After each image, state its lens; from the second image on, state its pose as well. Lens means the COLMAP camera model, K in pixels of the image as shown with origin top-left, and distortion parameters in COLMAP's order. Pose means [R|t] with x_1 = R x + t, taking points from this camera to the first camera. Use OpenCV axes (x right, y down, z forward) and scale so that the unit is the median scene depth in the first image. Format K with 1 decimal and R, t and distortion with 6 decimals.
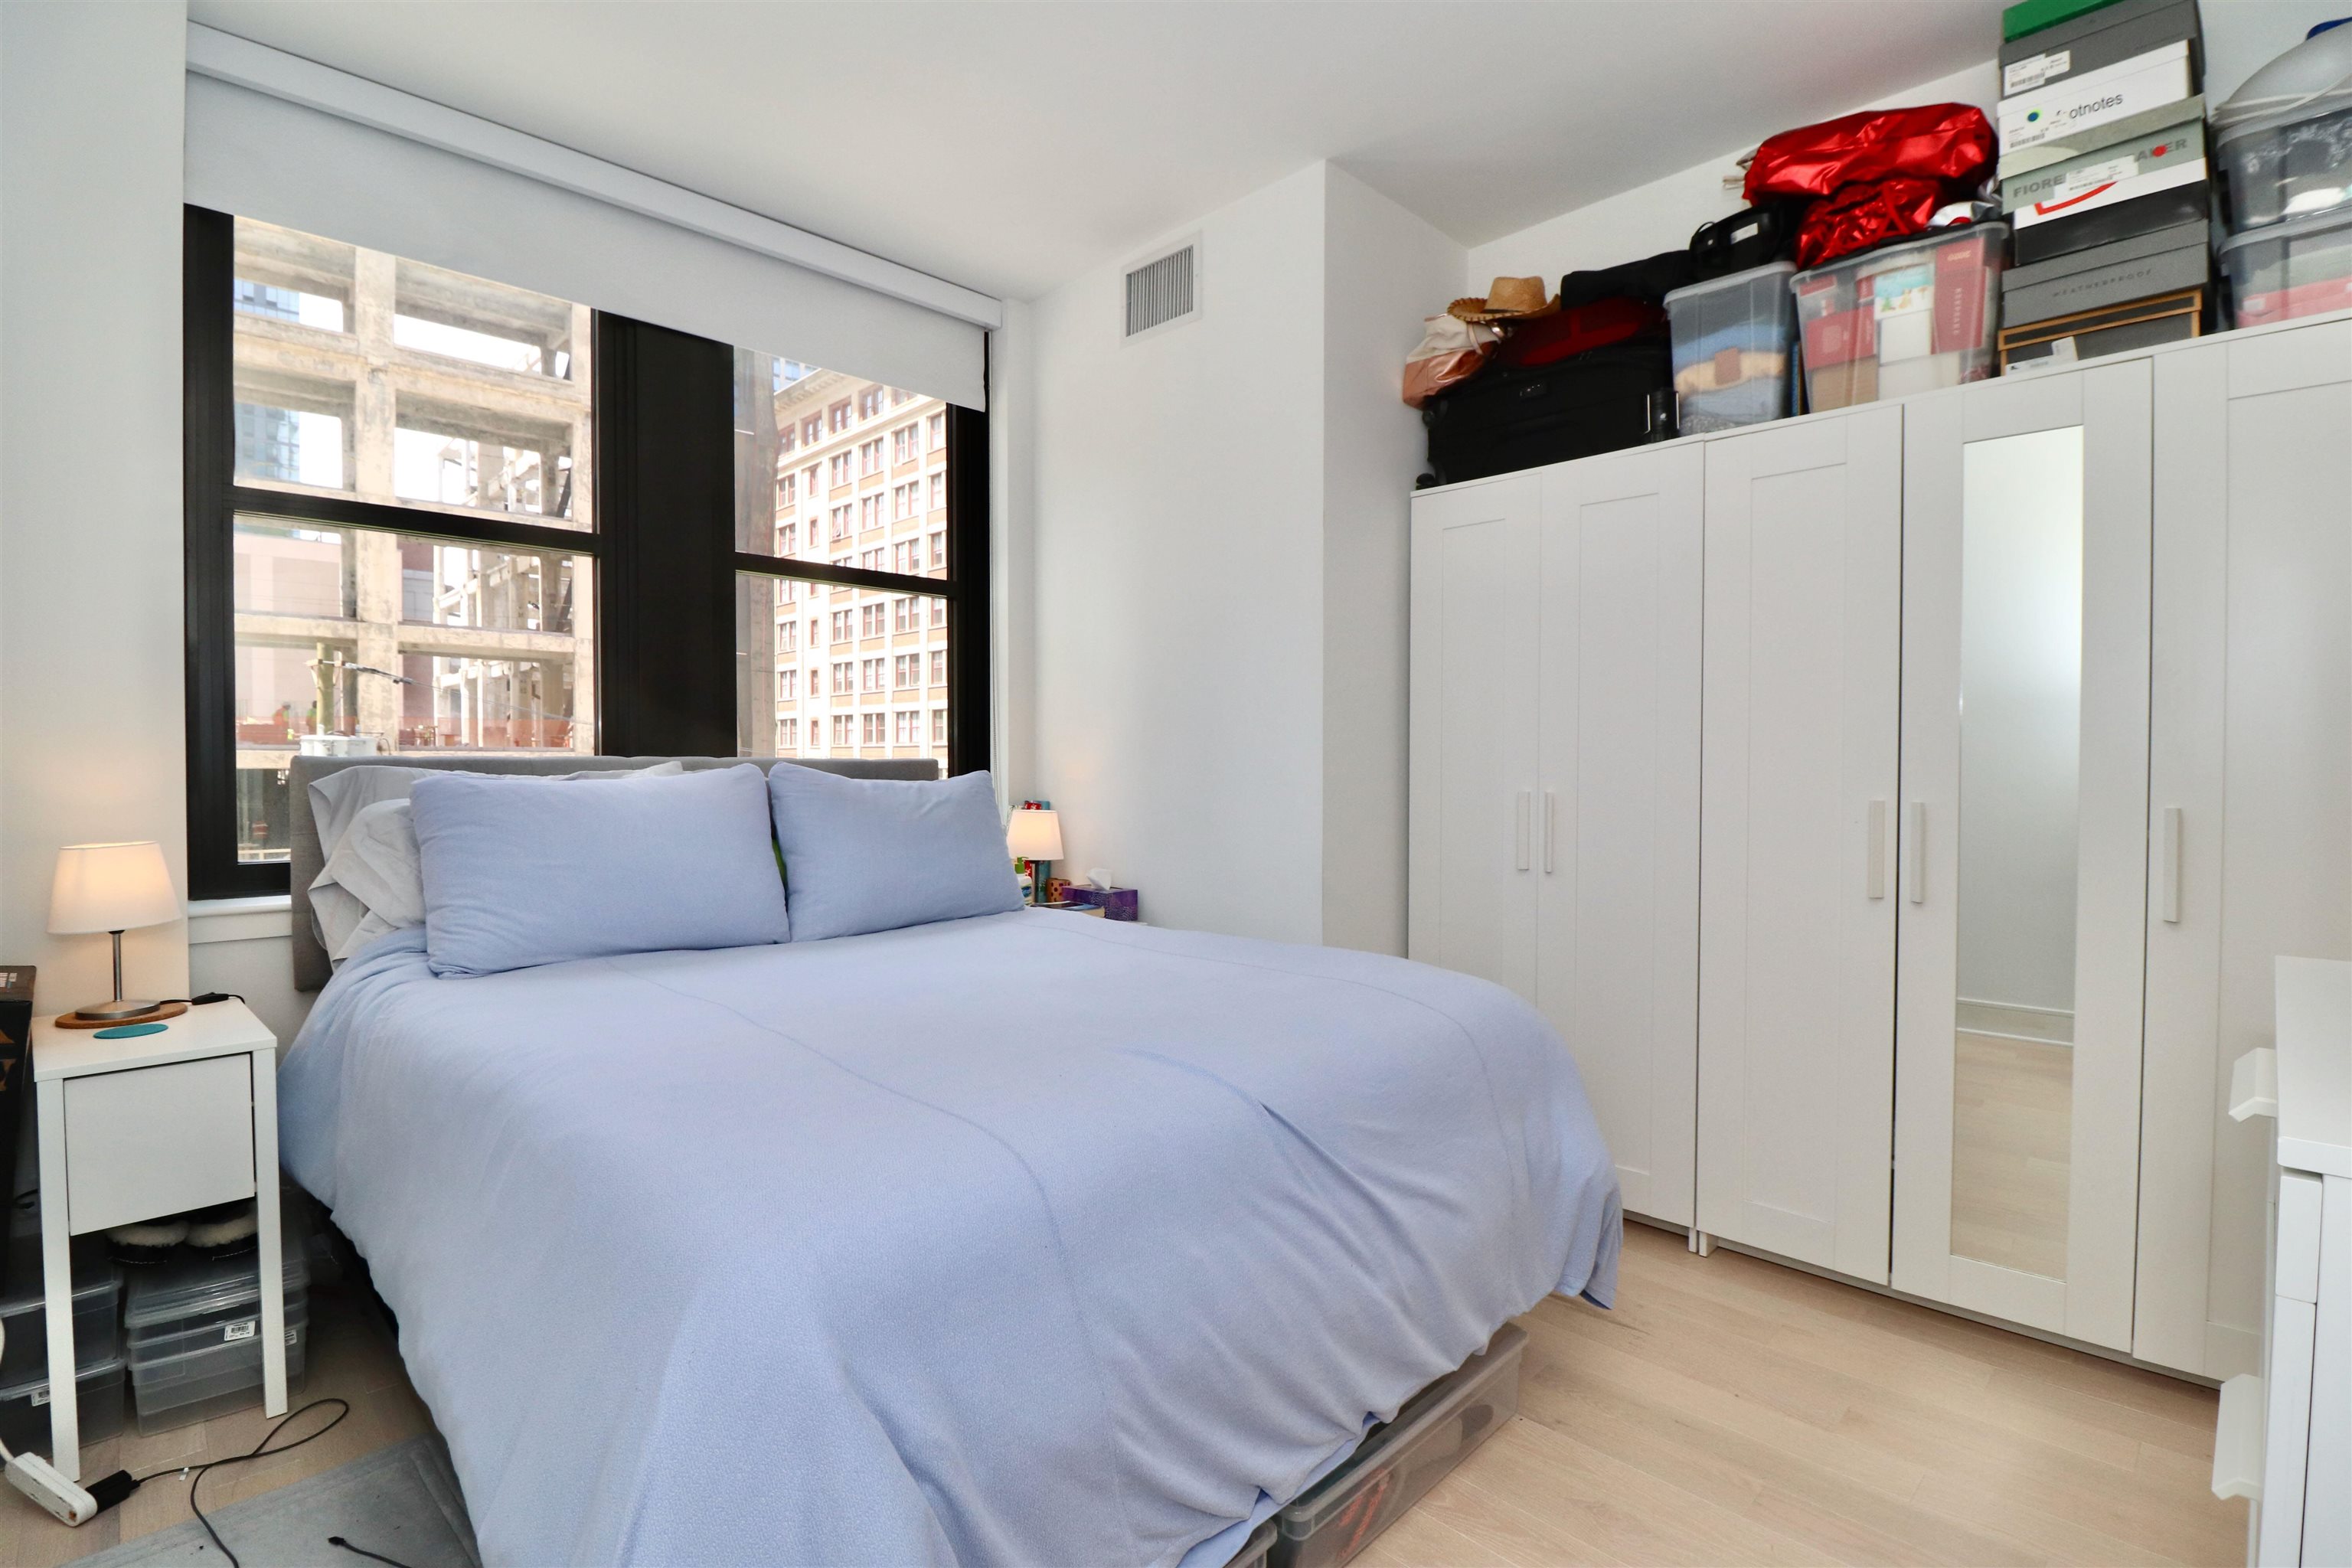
lens RADIAL K [[1099.0, 0, 1178.4], [0, 1099.0, 785.4], [0, 0, 1]] dist [-0.000463, -0.012910]
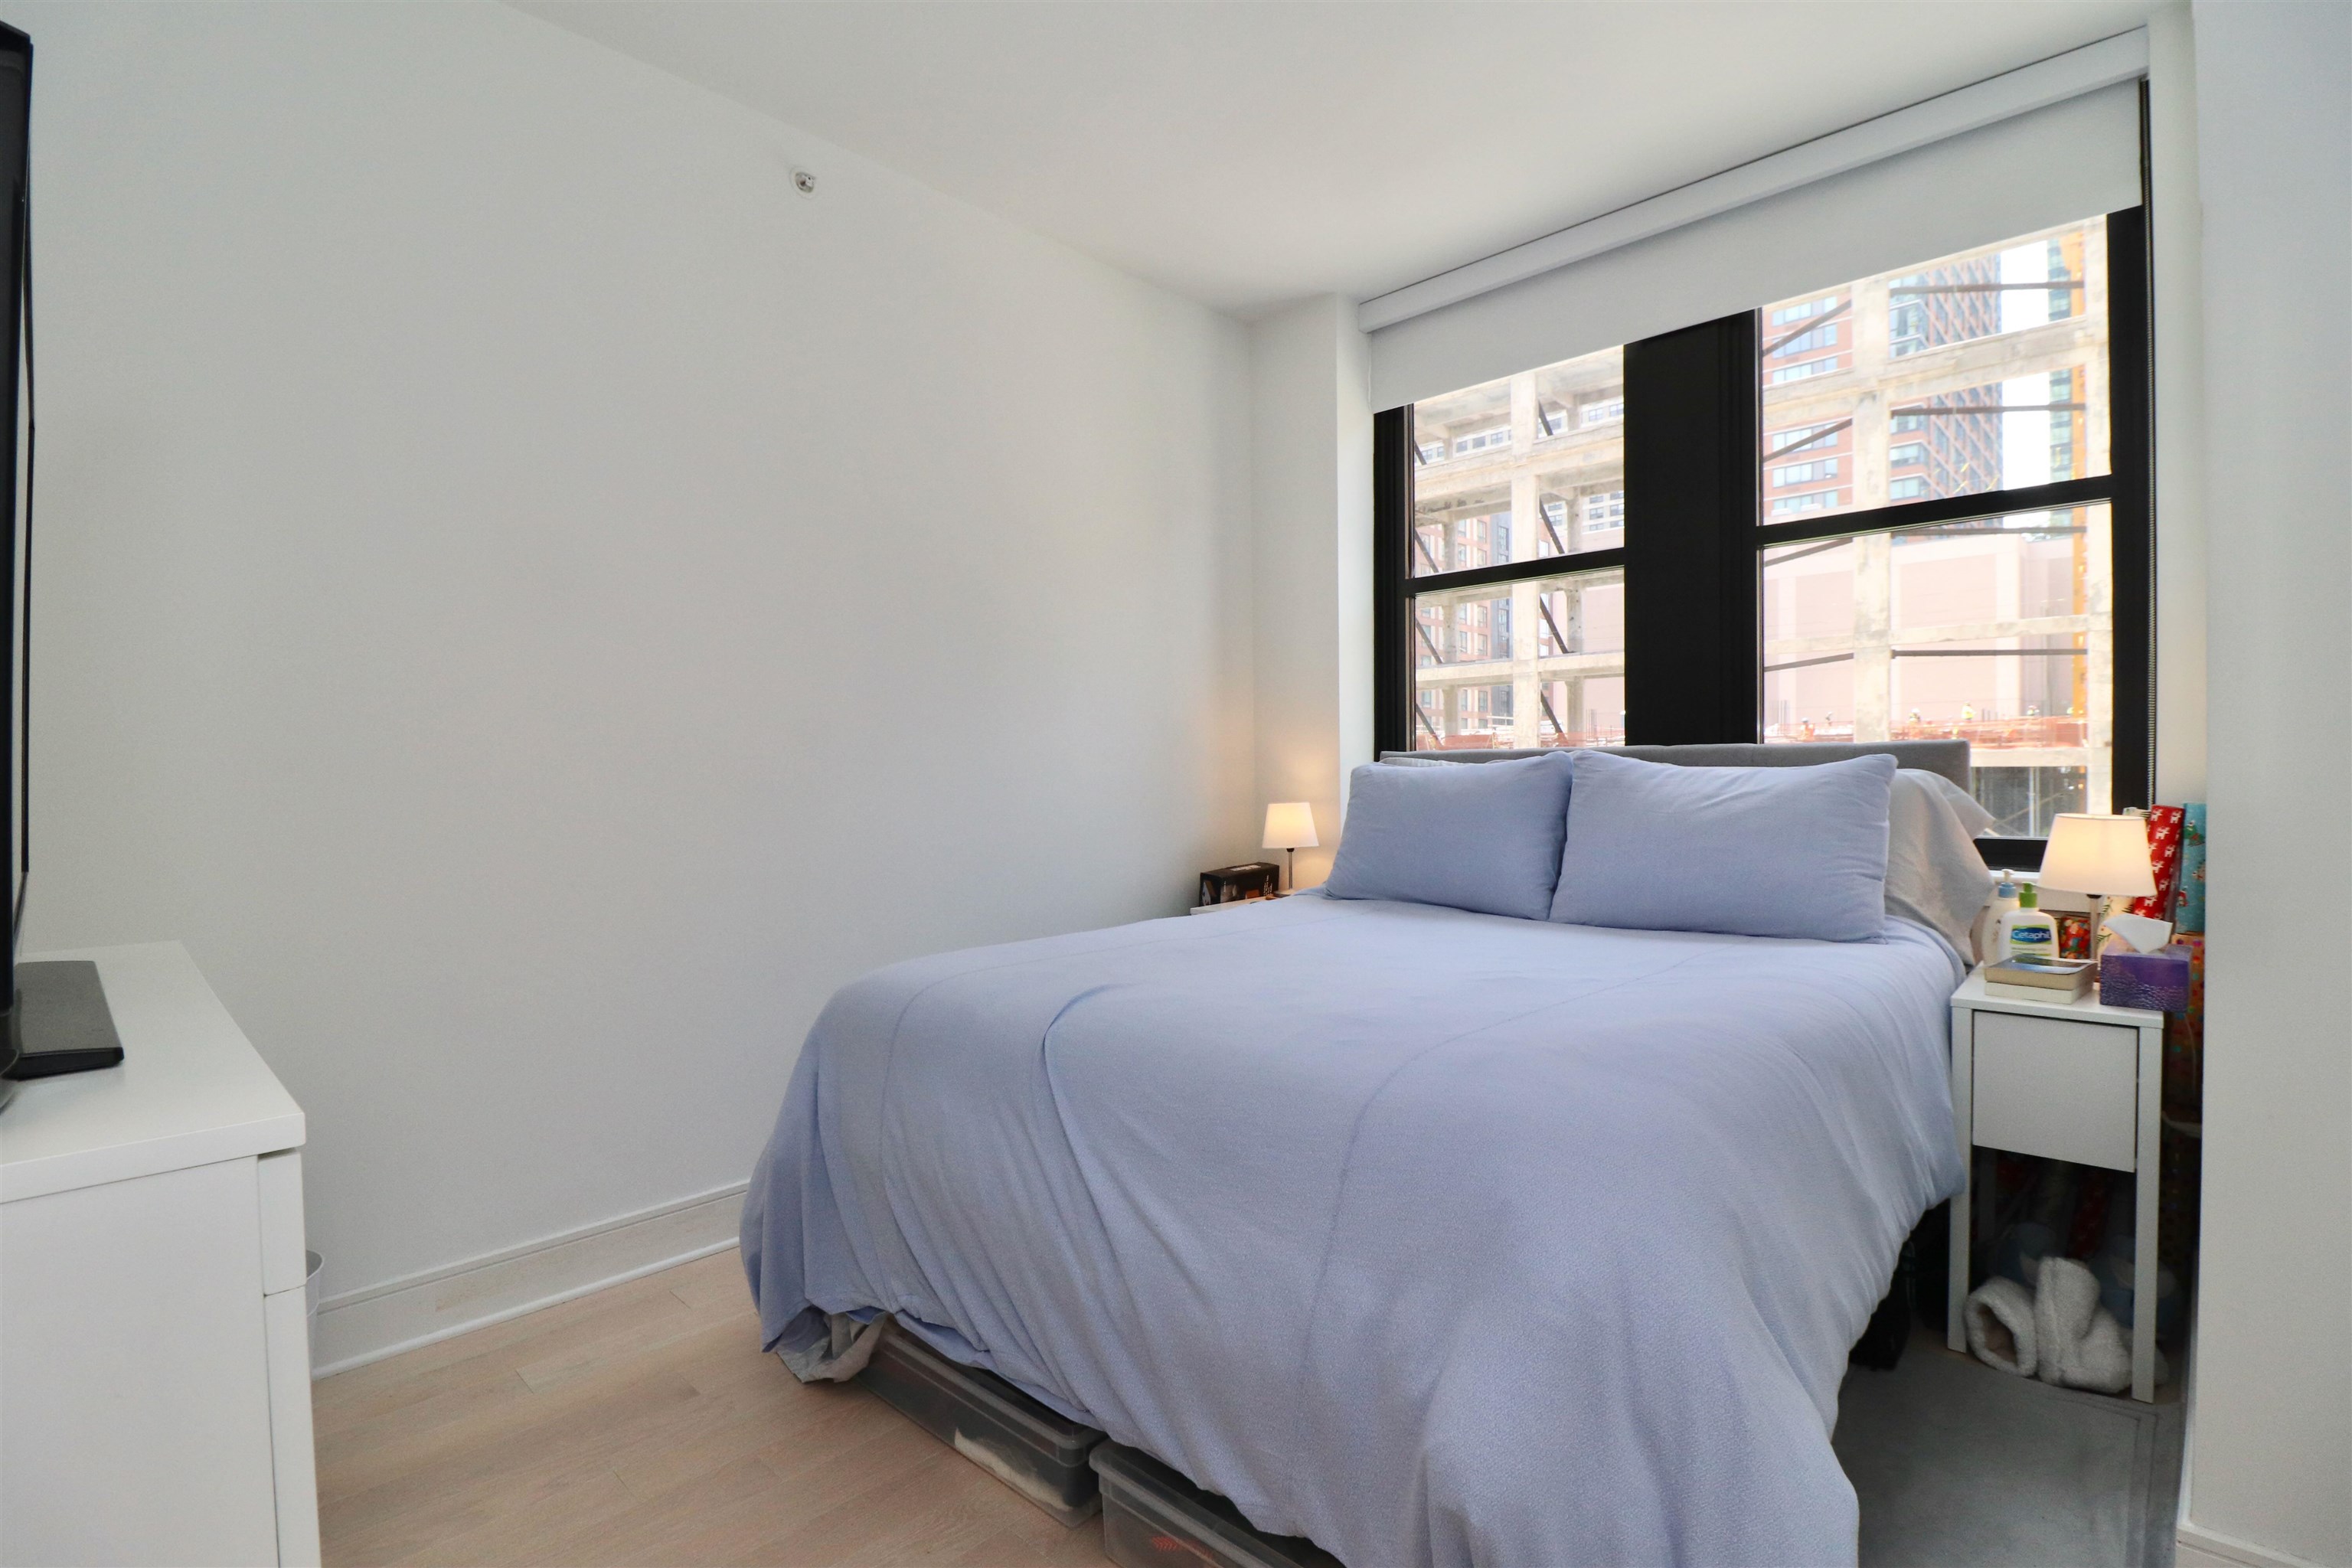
lens RADIAL K [[1099.0, 0, 1178.4], [0, 1099.0, 785.4], [0, 0, 1]] dist [-0.000463, -0.012910]
pose [[0.024554, 0.018889, -0.999520, 0.681616], [-0.006947, 0.999801, 0.018723, -0.004413], [0.999674, 0.006484, 0.024680, 0.612052]]
